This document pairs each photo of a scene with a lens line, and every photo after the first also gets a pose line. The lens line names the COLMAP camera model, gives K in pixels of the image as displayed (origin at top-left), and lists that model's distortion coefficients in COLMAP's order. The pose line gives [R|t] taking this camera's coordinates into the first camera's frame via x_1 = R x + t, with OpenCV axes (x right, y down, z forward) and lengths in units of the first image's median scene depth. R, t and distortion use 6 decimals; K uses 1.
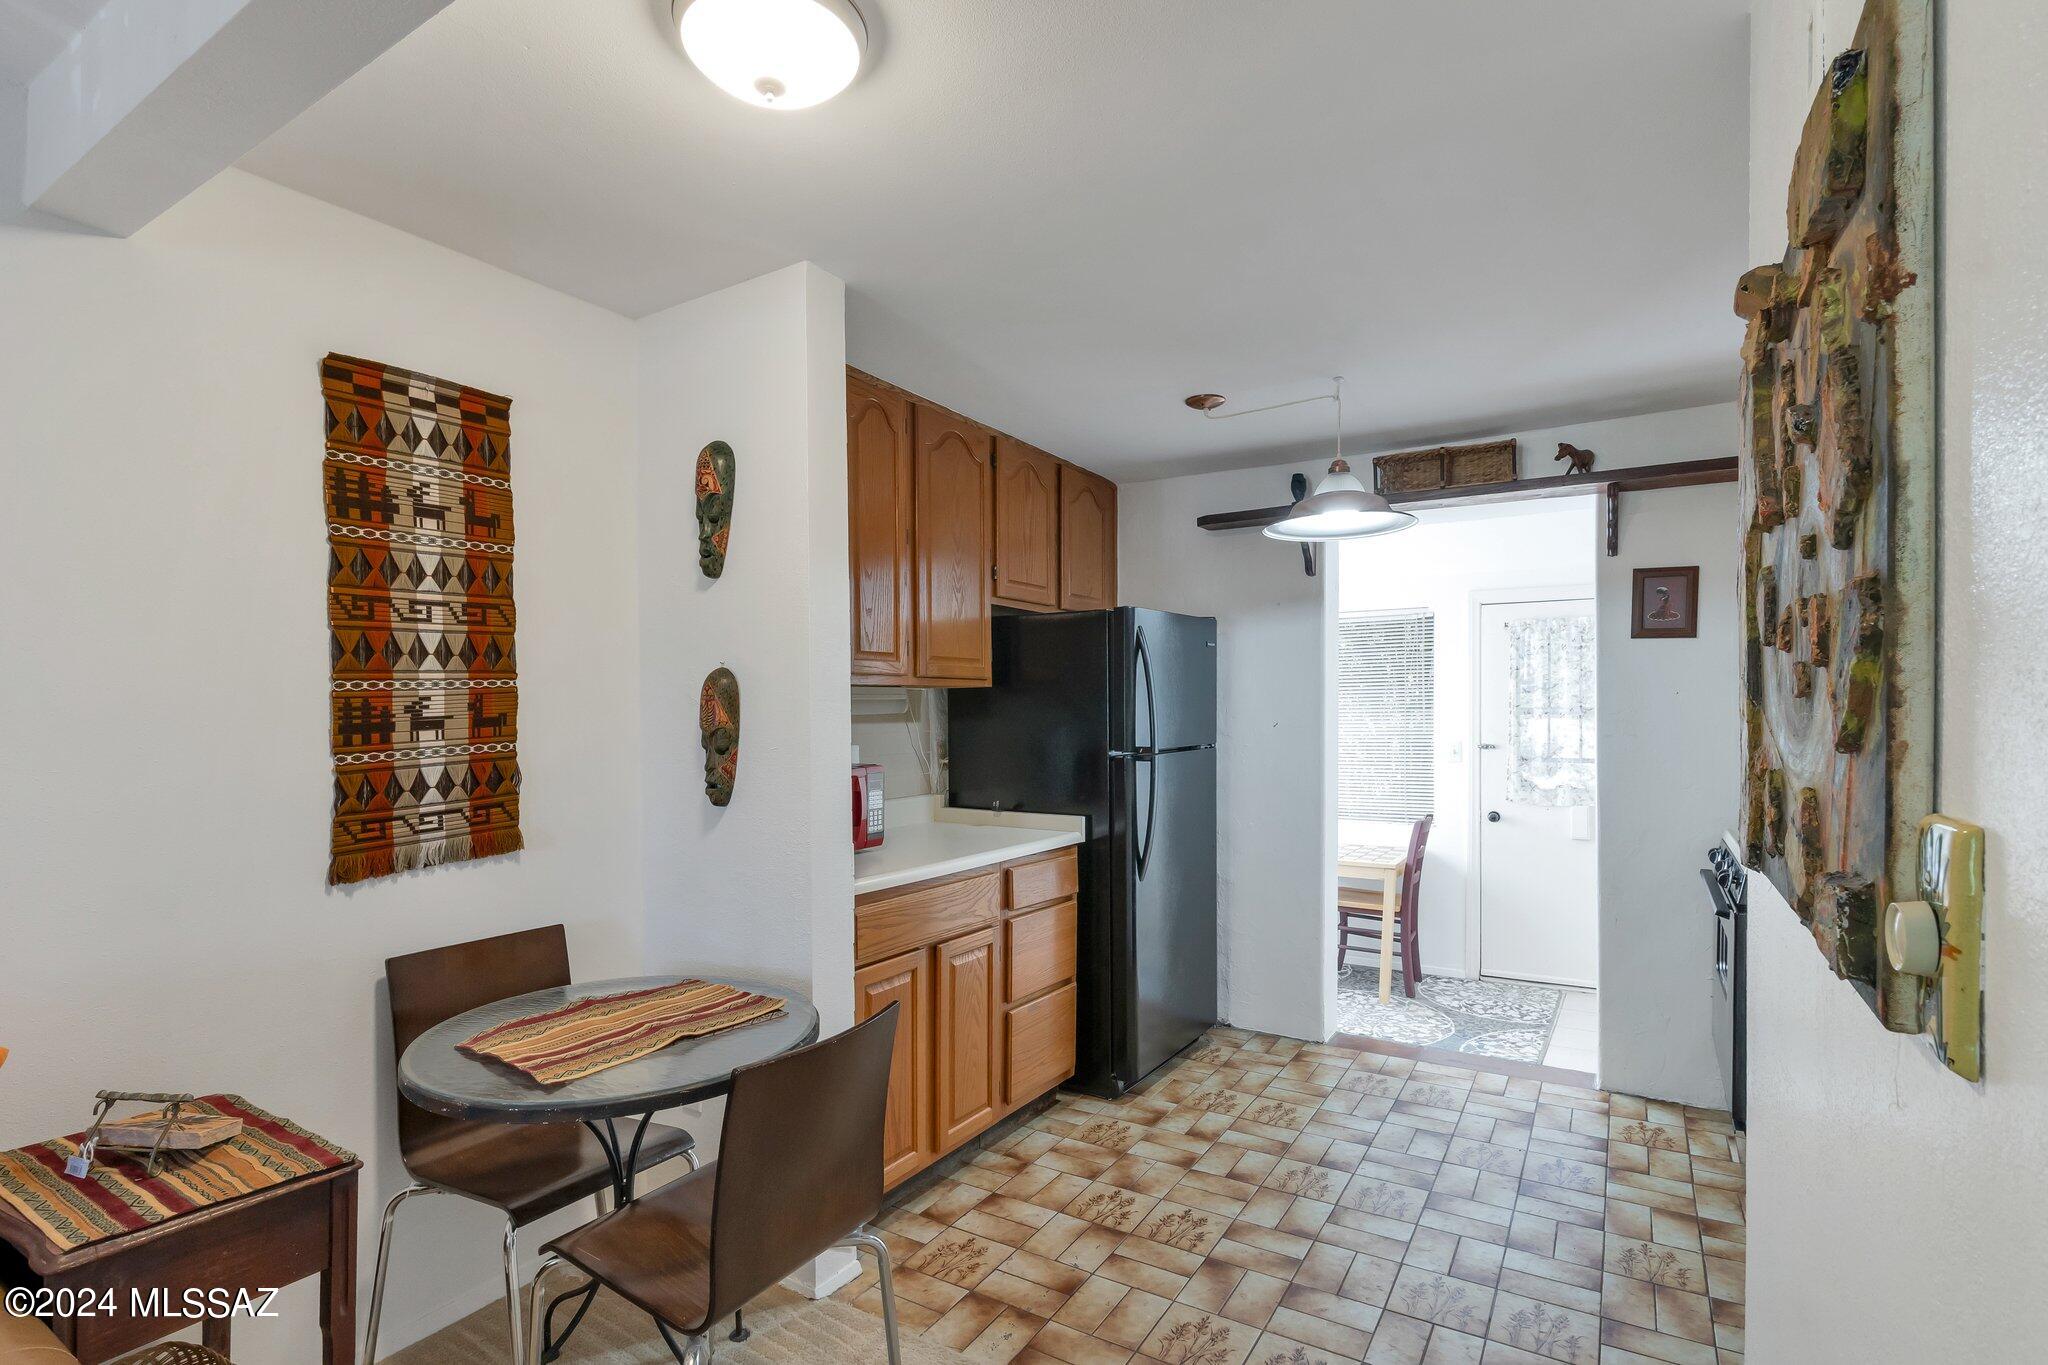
lens RADIAL K [[969.0, 0, 1007.4], [0, 969.0, 713.3], [0, 0, 1]] dist [-0.005806, 0.000275]
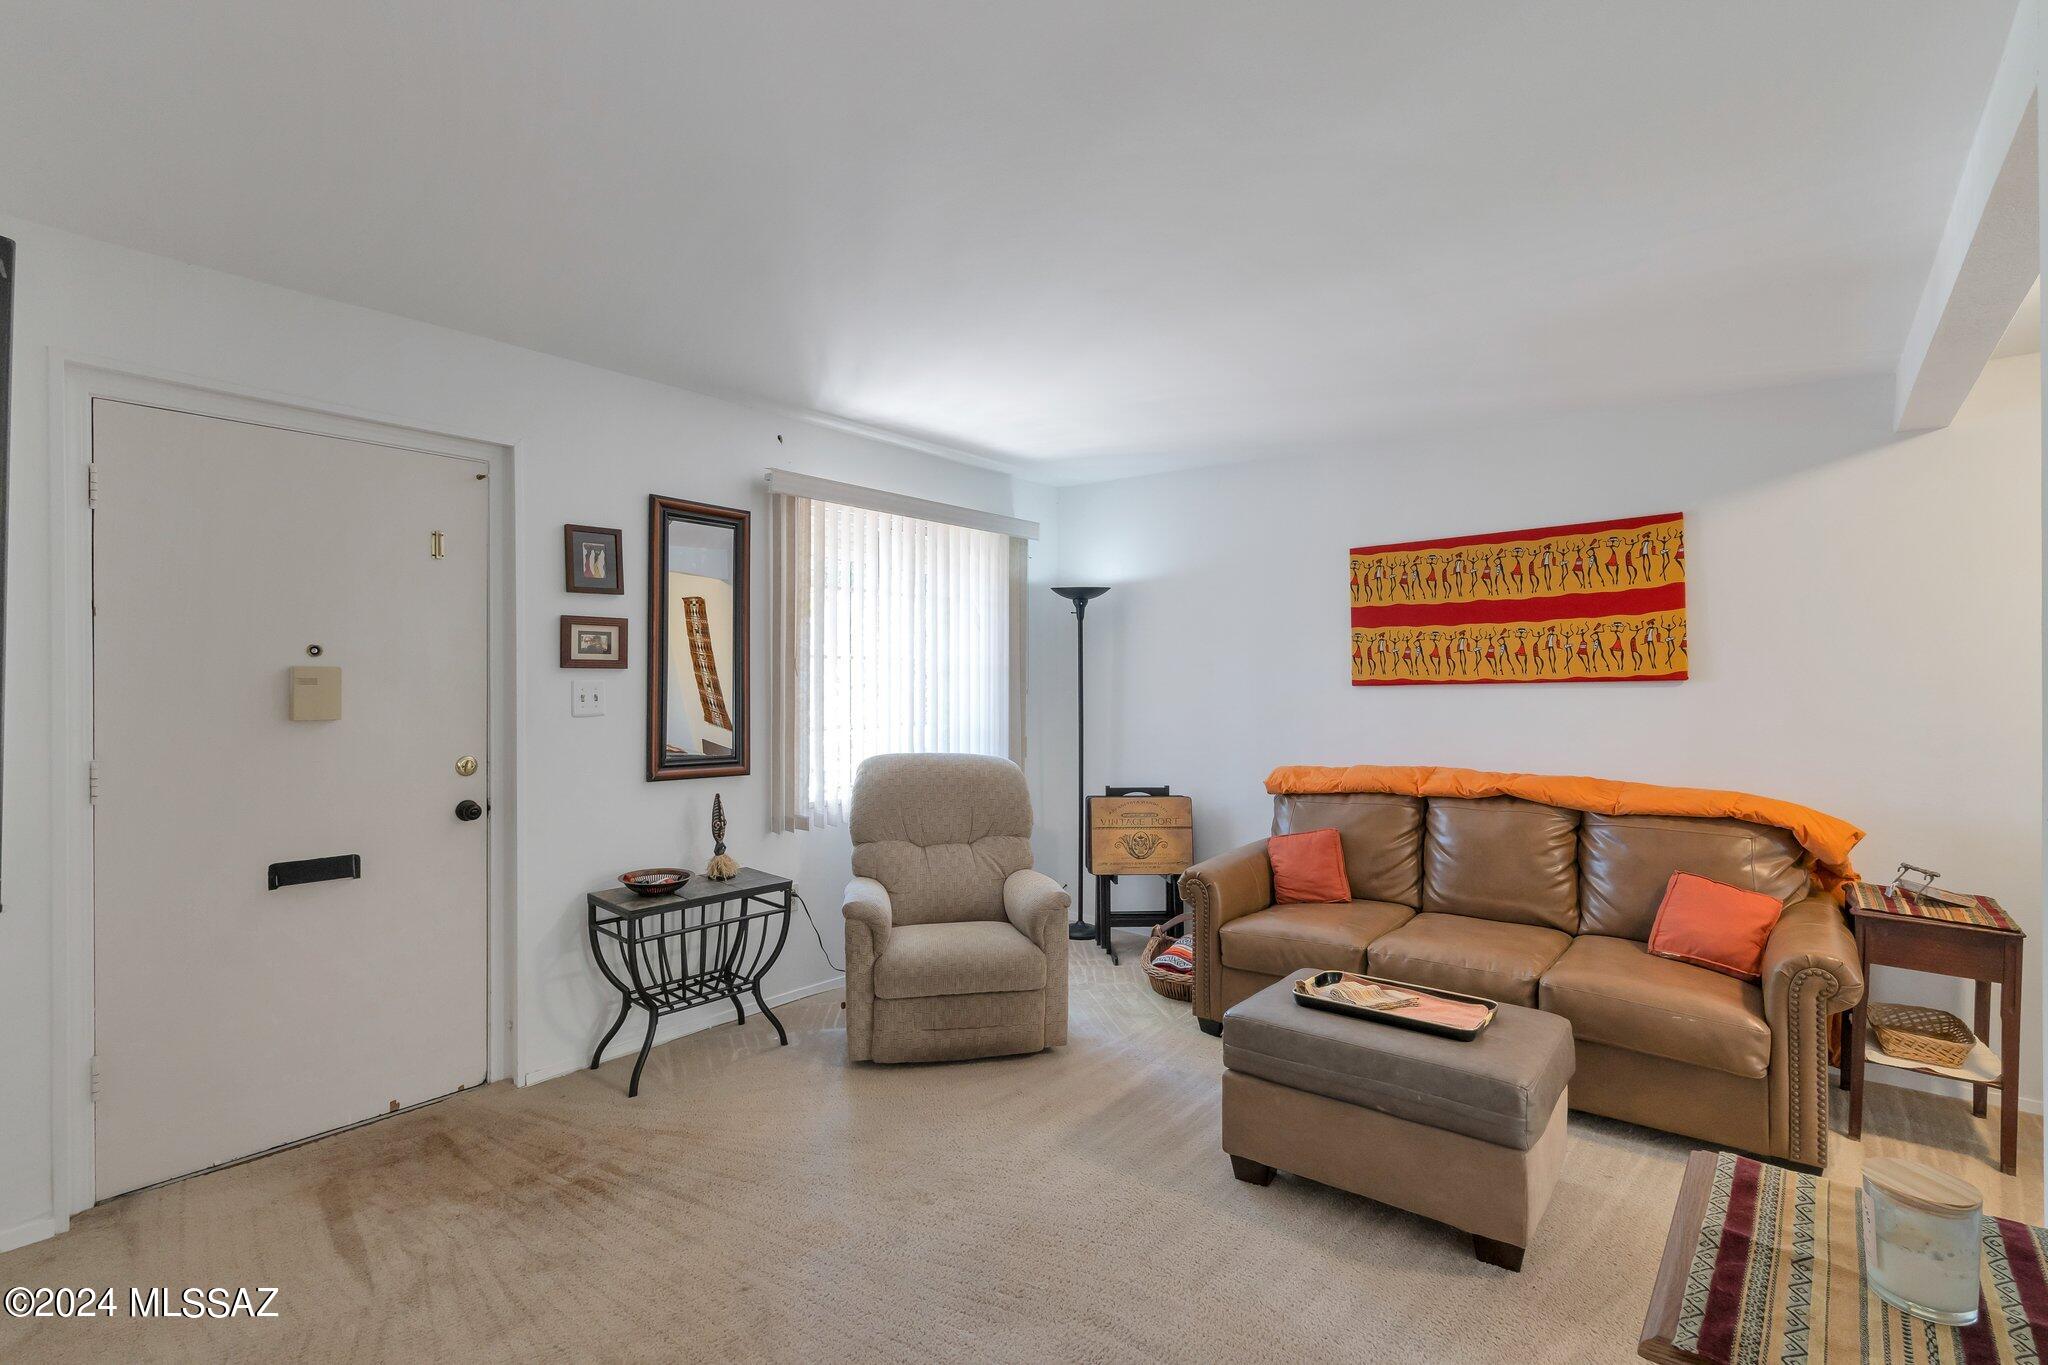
lens RADIAL K [[969.0, 0, 1010.4], [0, 969.0, 680.4], [0, 0, 1]] dist [-0.005806, 0.000275]
pose [[-0.109047, 0.008695, -0.993999, 0.573485], [-0.008885, 0.999913, 0.009721, -0.002864], [0.993997, 0.009892, -0.108961, -0.298005]]
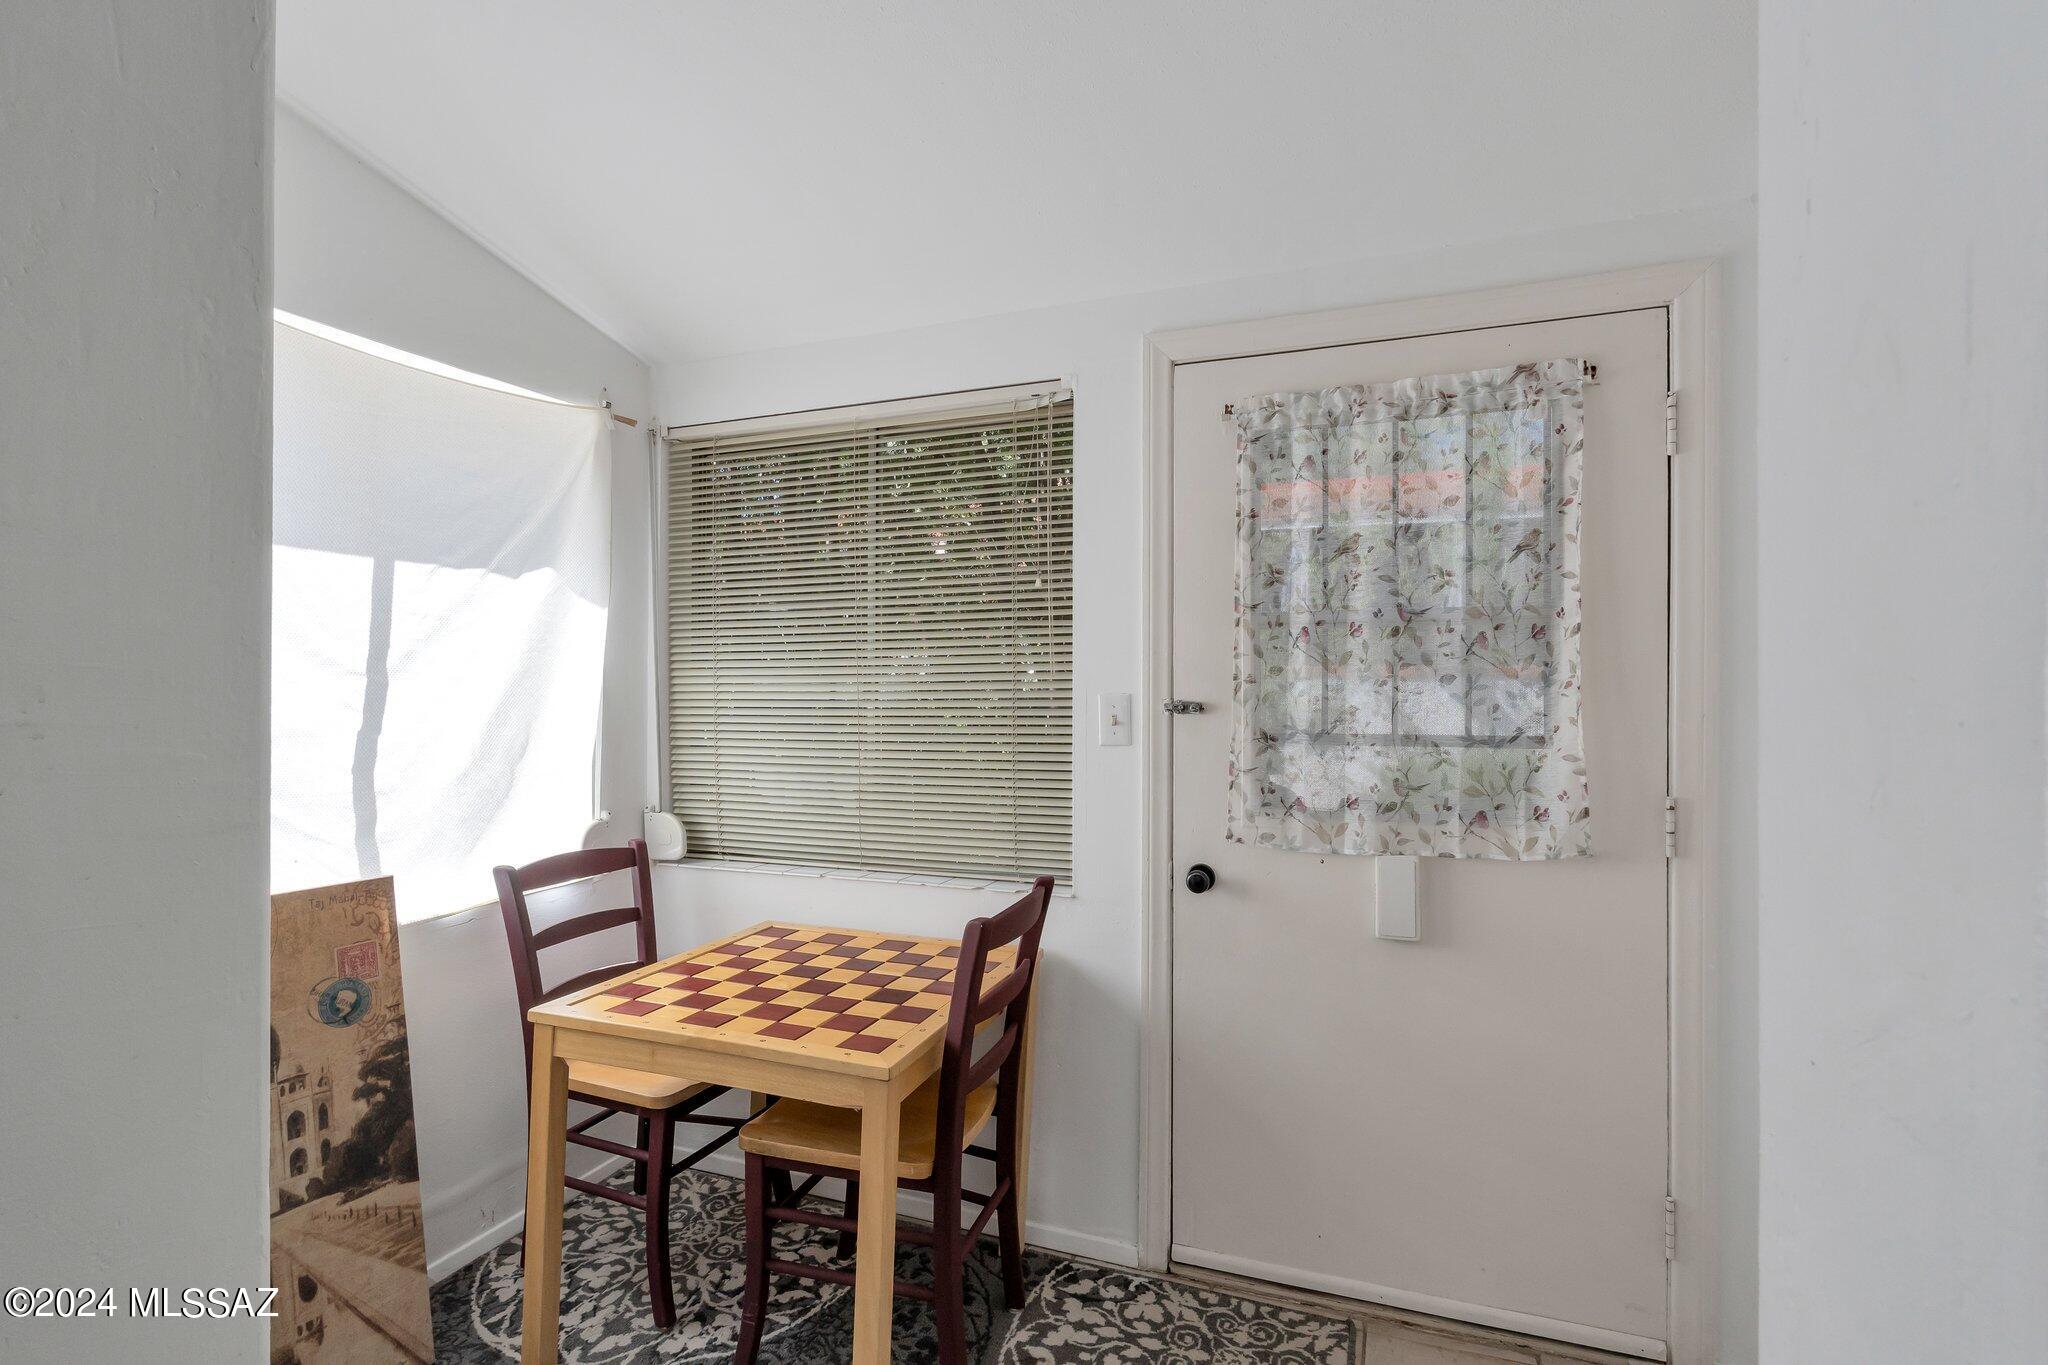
lens RADIAL K [[969.0, 0, 993.1], [0, 969.0, 682.7], [0, 0, 1]] dist [-0.005806, 0.000275]
pose [[0.984148, 0.005490, 0.177267, 0.584039], [-0.003737, 0.999941, -0.010221, 0.048686], [-0.177313, 0.009397, 0.984110, 1.040452]]
